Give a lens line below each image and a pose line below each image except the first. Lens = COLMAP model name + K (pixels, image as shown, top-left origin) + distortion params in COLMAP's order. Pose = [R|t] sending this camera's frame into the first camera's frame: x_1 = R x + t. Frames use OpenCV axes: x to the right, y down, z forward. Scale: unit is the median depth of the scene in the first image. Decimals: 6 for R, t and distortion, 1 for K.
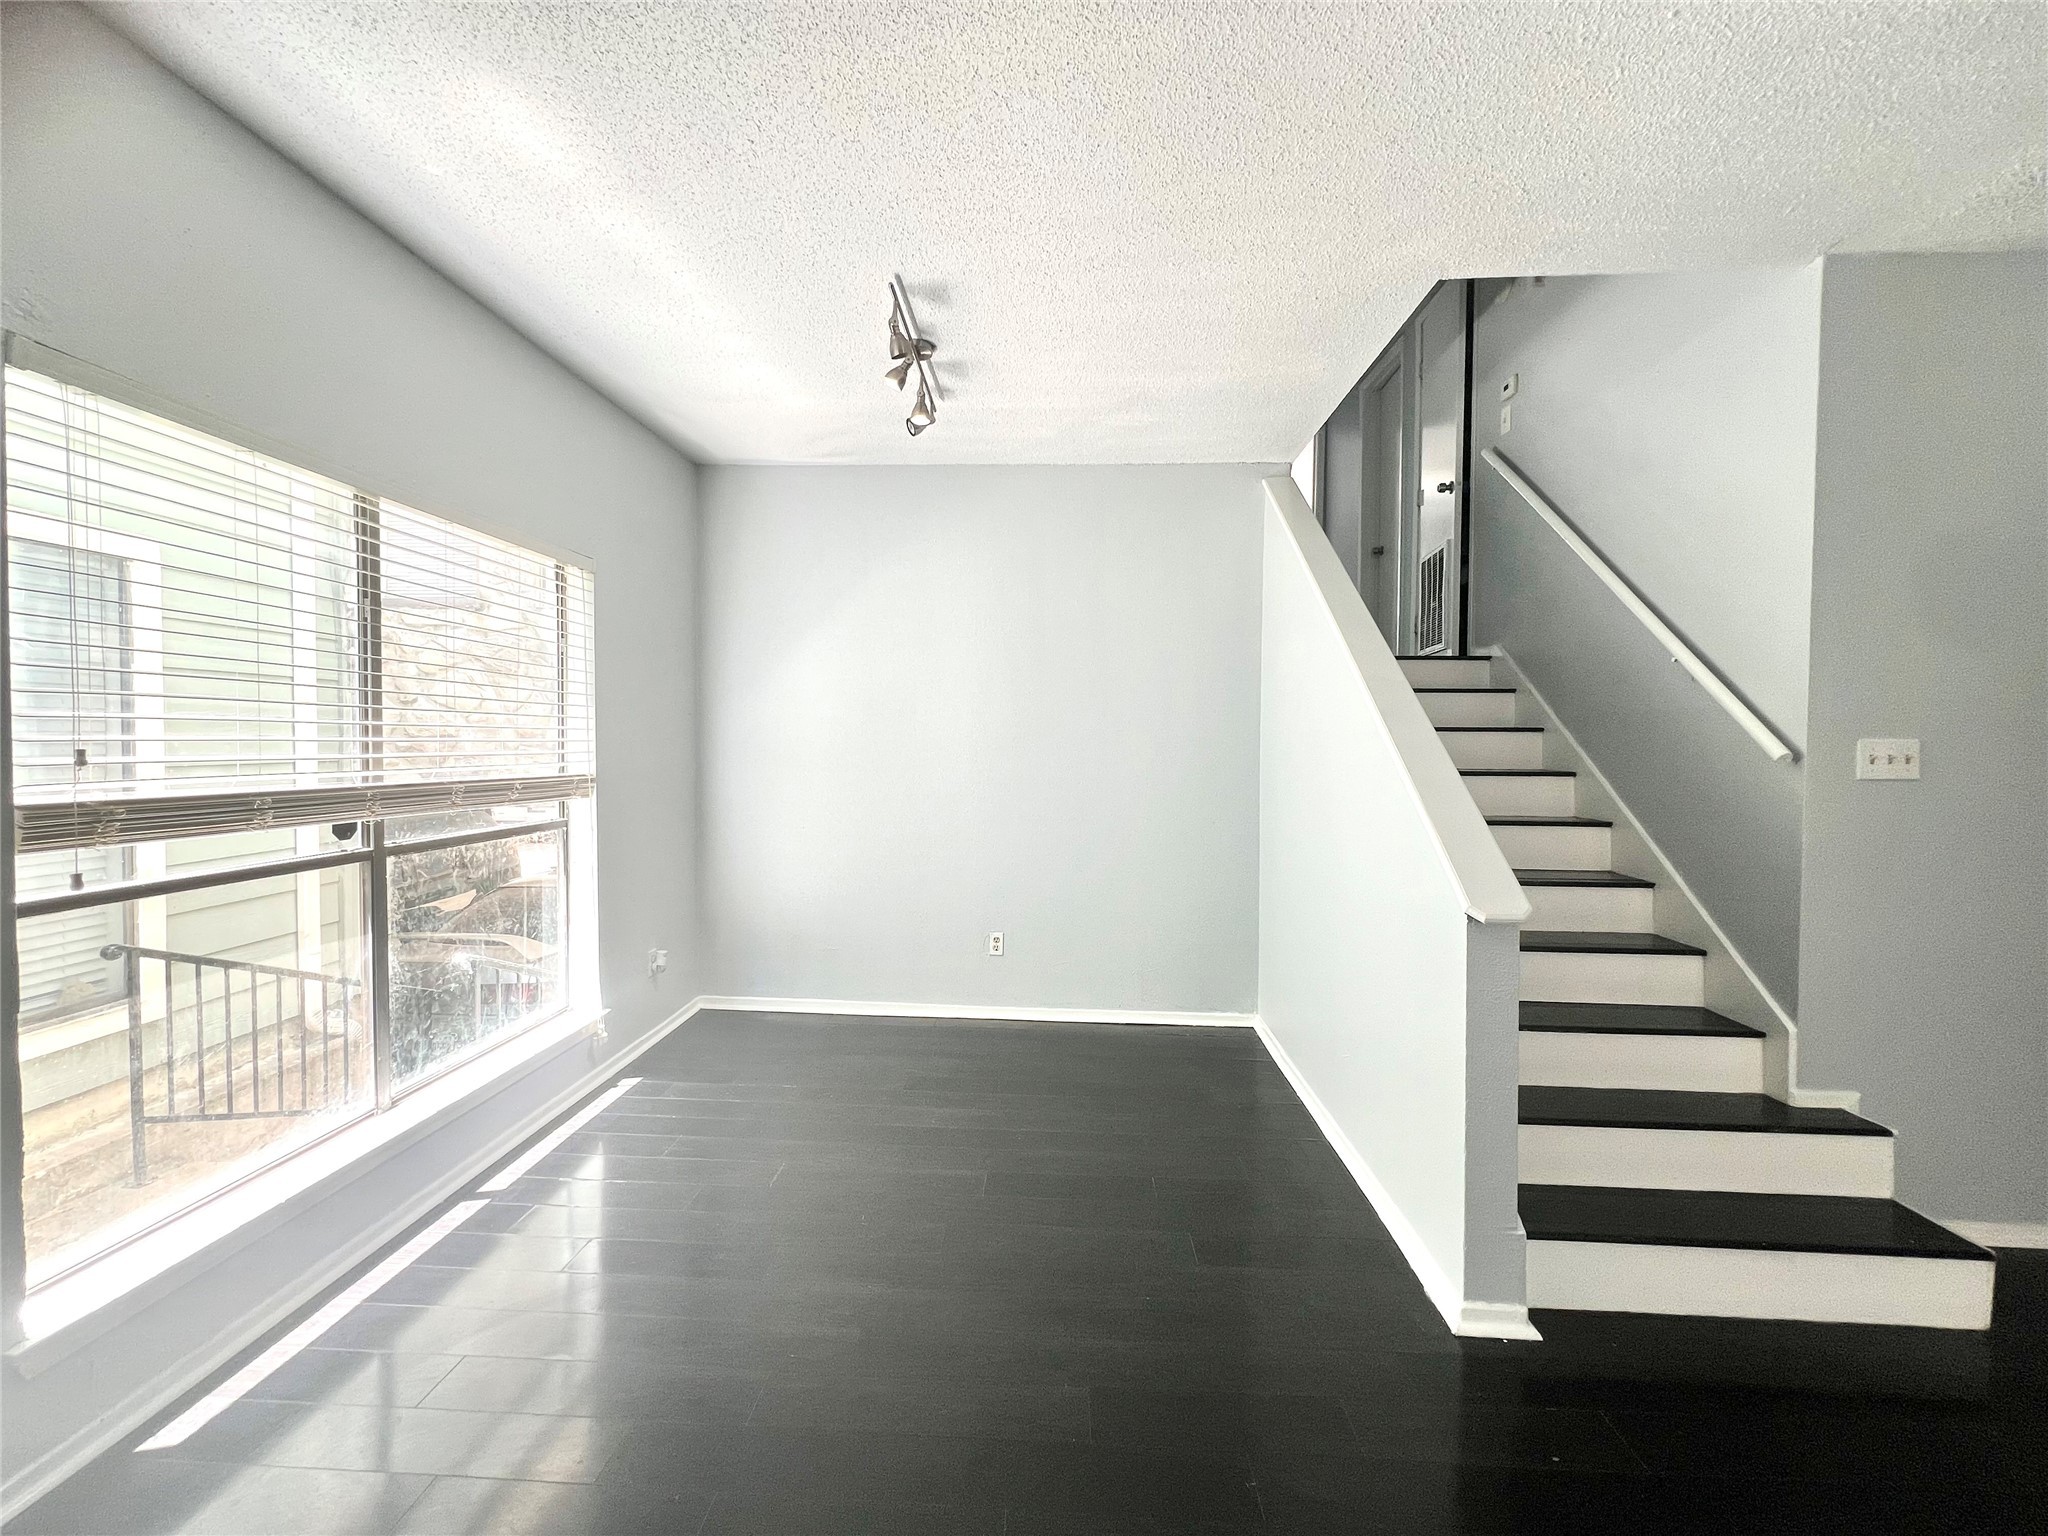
lens RADIAL K [[821.4, 0, 1016.9], [0, 821.4, 764.0], [0, 0, 1]] dist [-0.002670, 0.000468]
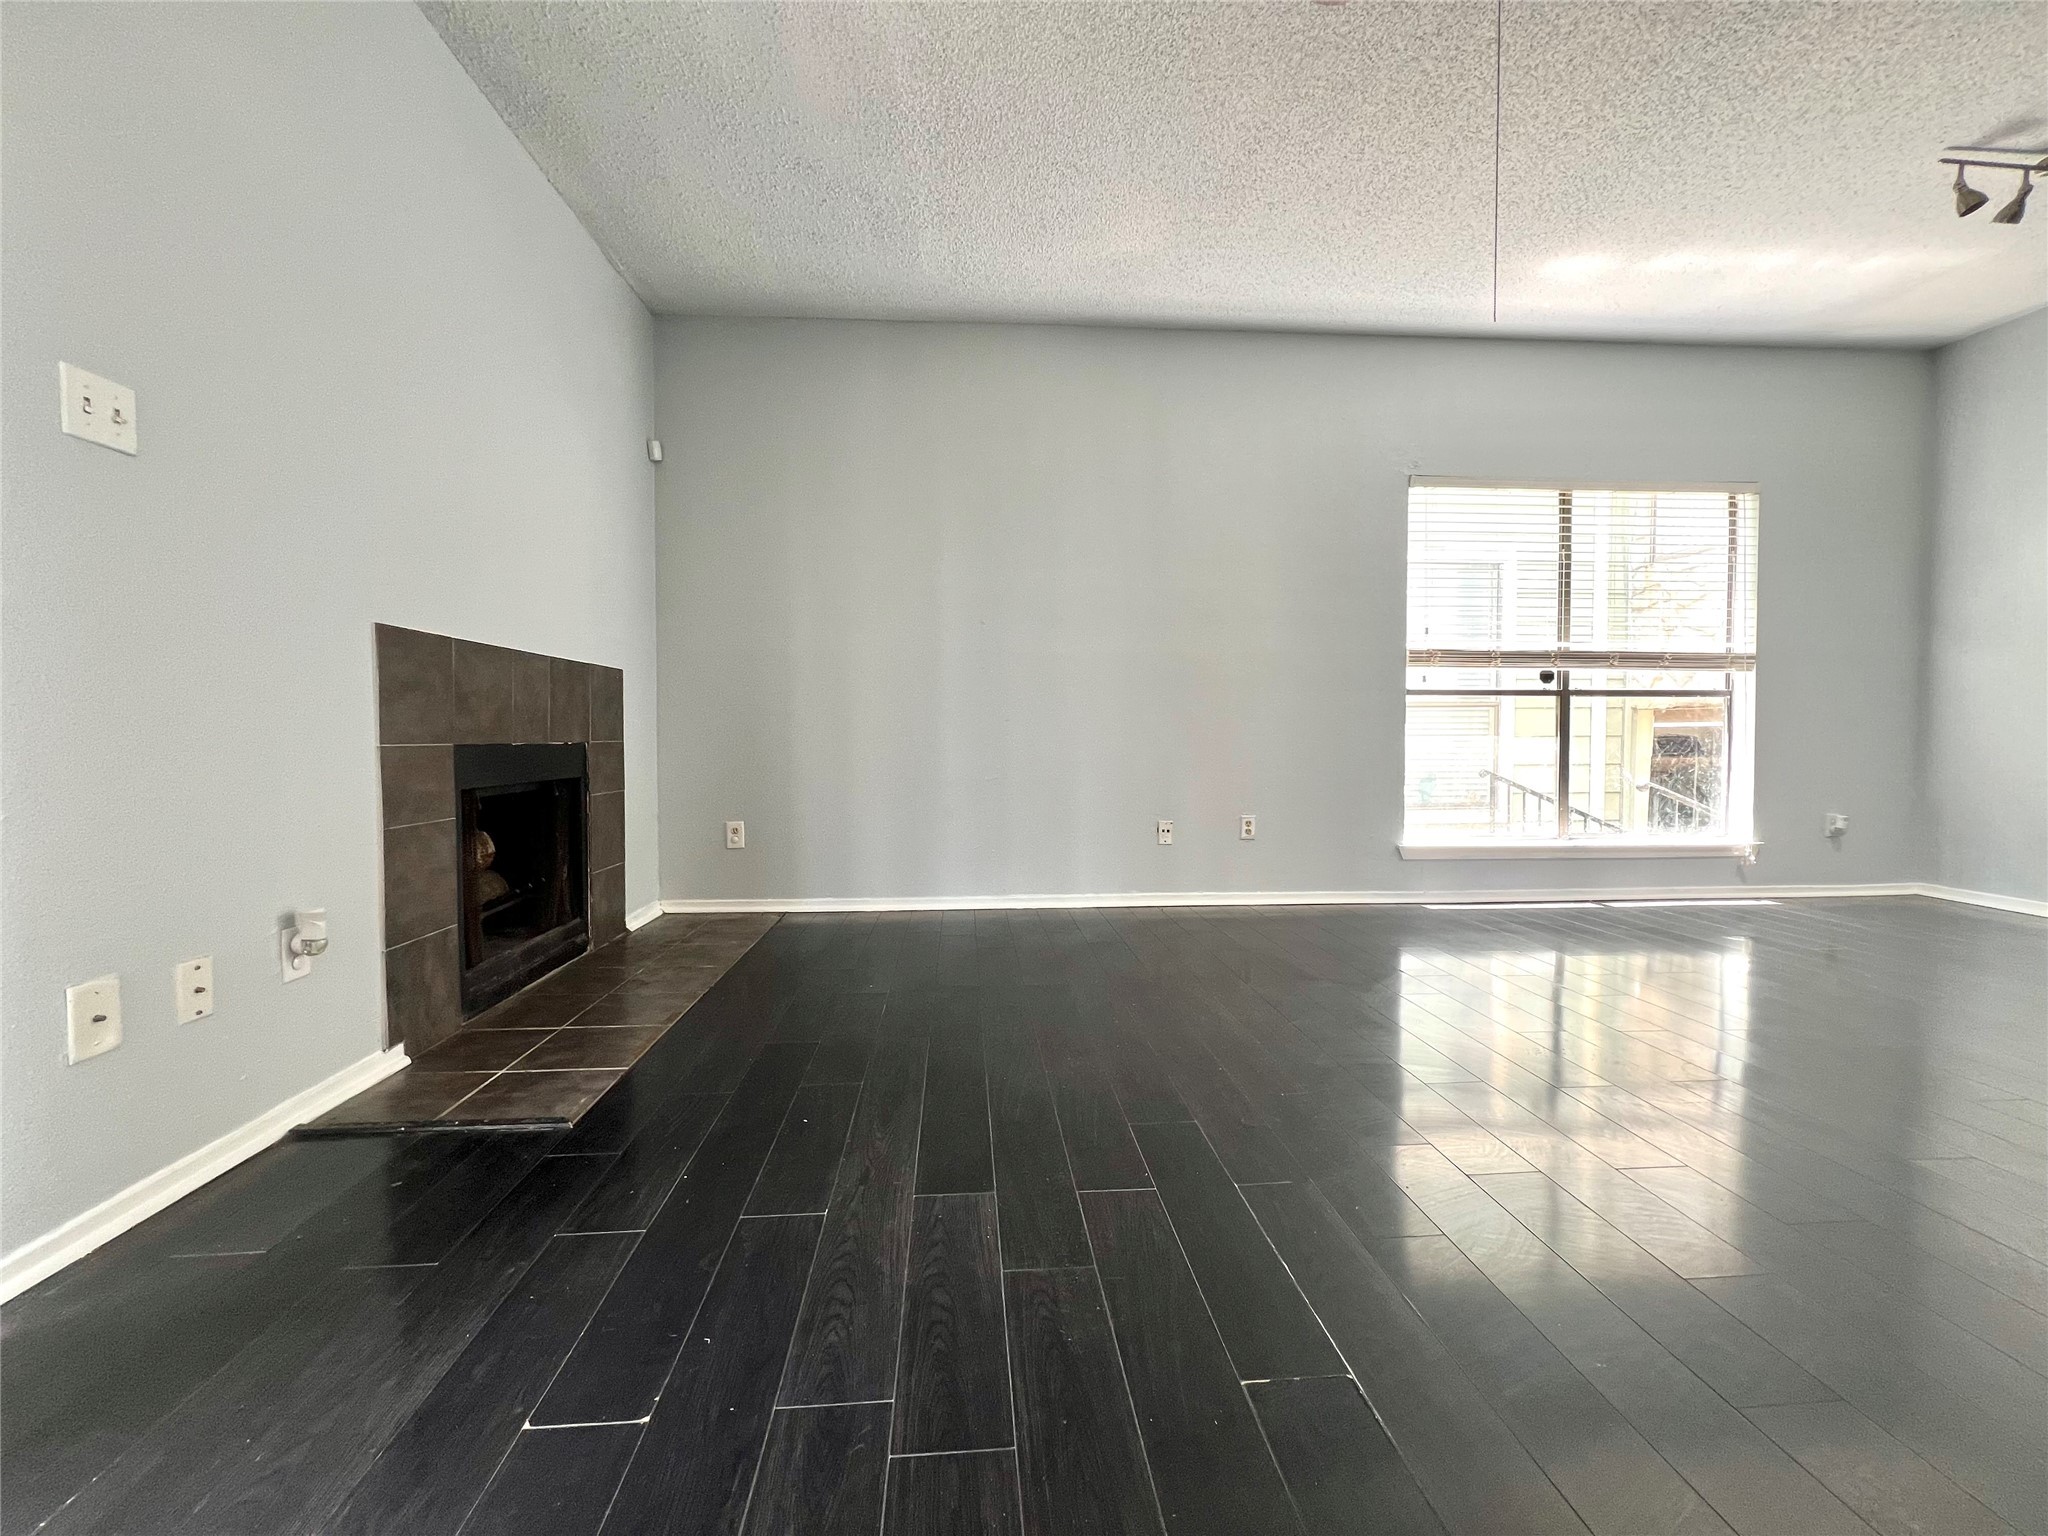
lens RADIAL K [[821.4, 0, 1019.3], [0, 821.4, 767.4], [0, 0, 1]] dist [-0.002670, 0.000468]
pose [[0.120496, 0.027493, -0.992333, 0.761503], [-0.021562, 0.999453, 0.025072, 0.227617], [0.992480, 0.018375, 0.121023, -0.346674]]
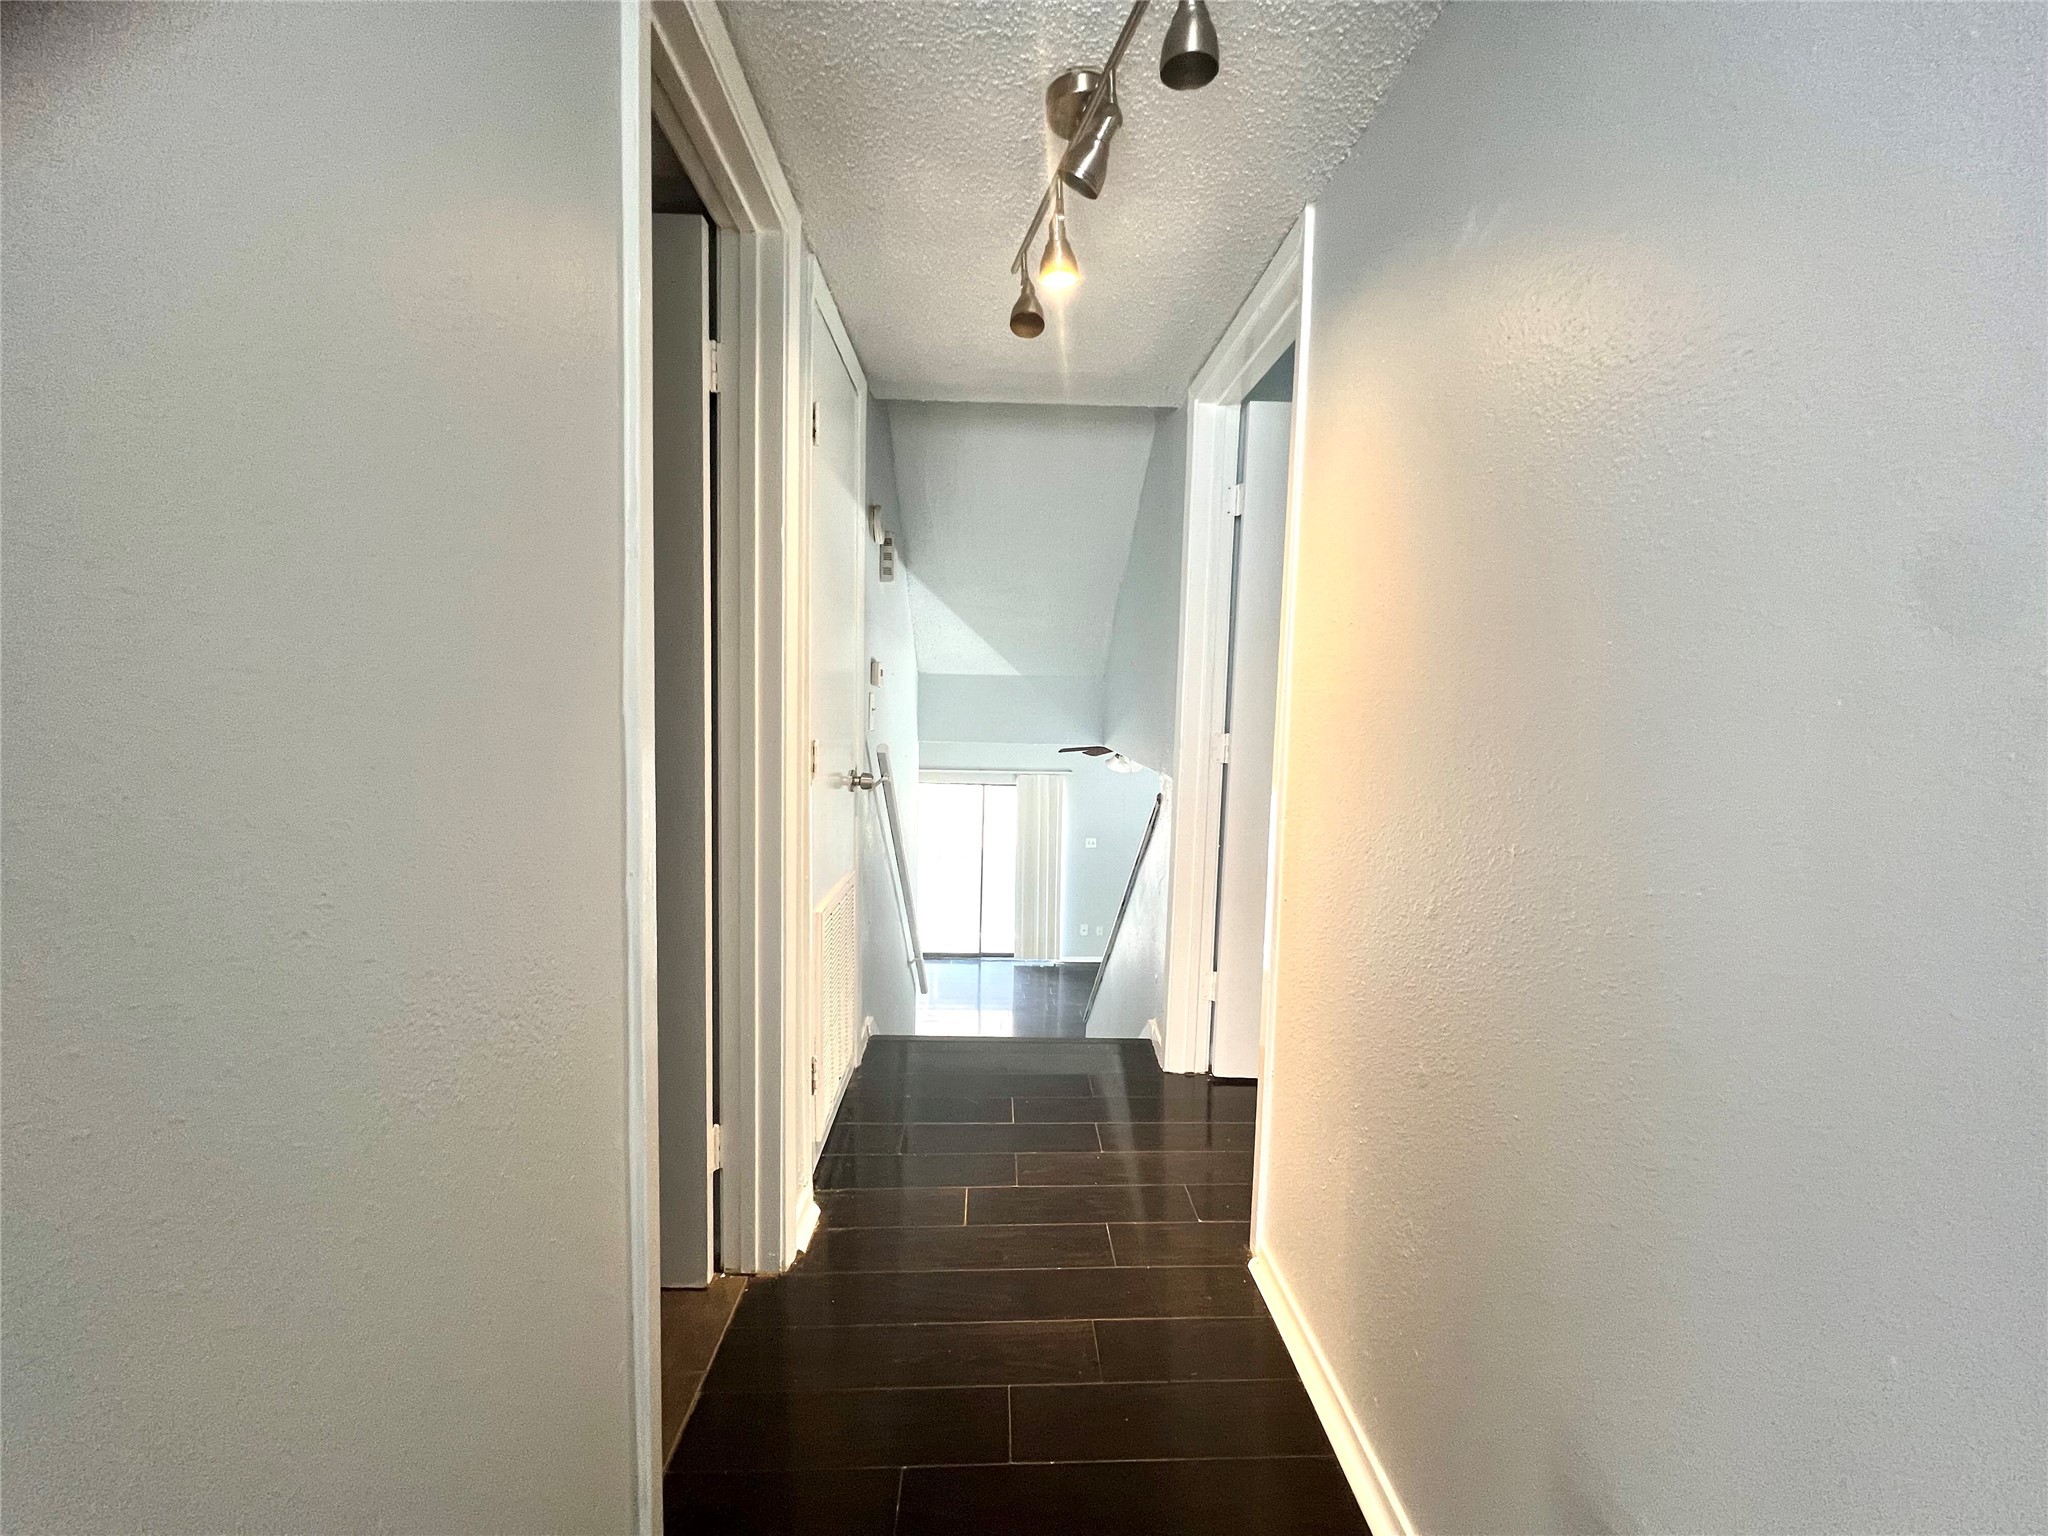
lens RADIAL K [[821.4, 0, 1026.2], [0, 821.4, 769.1], [0, 0, 1]] dist [-0.002670, 0.000468]
pose [[-0.994779, -0.030380, -0.097427, 0.808592], [-0.039605, 0.994766, 0.094189, -0.616102], [0.094056, 0.097556, -0.990776, 2.598741]]
